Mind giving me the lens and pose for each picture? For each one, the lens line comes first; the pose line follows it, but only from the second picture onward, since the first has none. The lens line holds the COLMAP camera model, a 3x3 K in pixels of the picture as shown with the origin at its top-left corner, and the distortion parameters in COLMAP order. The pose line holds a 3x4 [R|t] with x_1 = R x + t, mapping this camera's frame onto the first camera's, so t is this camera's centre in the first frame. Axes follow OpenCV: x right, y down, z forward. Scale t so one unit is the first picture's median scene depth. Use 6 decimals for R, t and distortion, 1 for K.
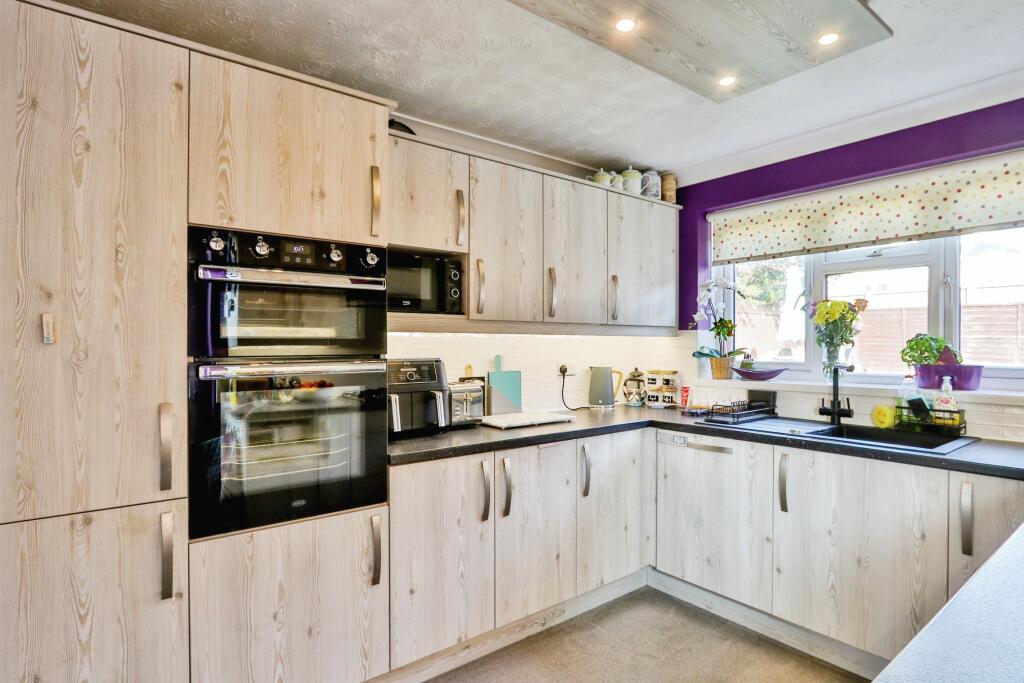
lens RADIAL K [[546.0, 0, 514.4], [0, 546.0, 346.3], [0, 0, 1]] dist [-0.001080, 0.000022]
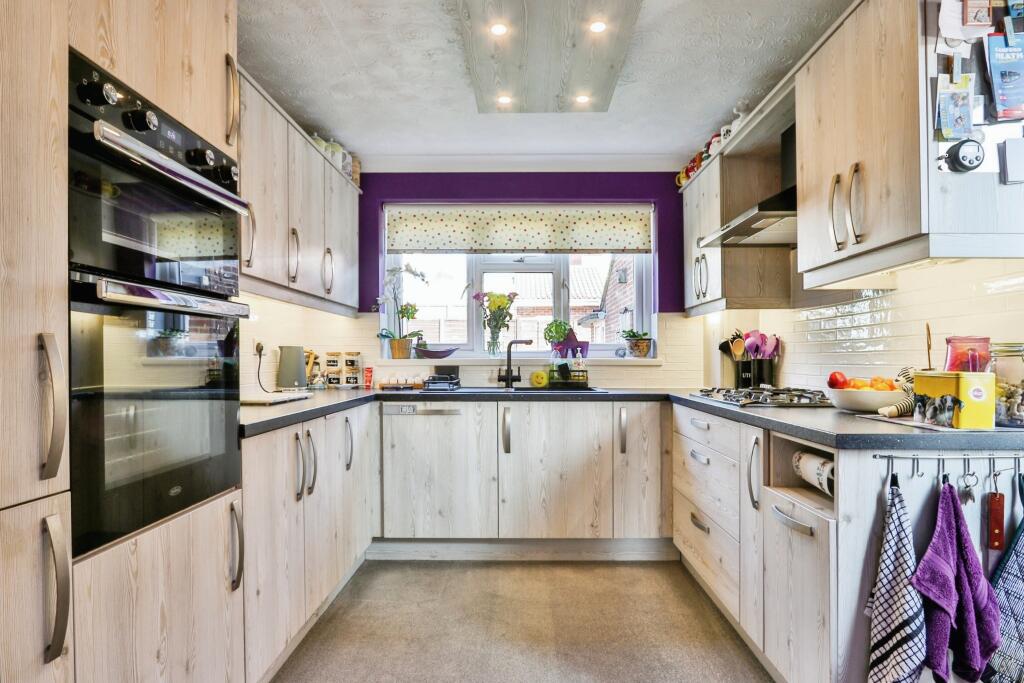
lens RADIAL K [[592.2, 0, 512.8], [0, 592.2, 357.8], [0, 0, 1]] dist [-0.002584, 0.038552]
pose [[0.634758, 0.003735, 0.772702, -0.491488], [-0.001492, 0.999992, -0.003609, 0.078484], [-0.772709, 0.001138, 0.634759, 0.110019]]
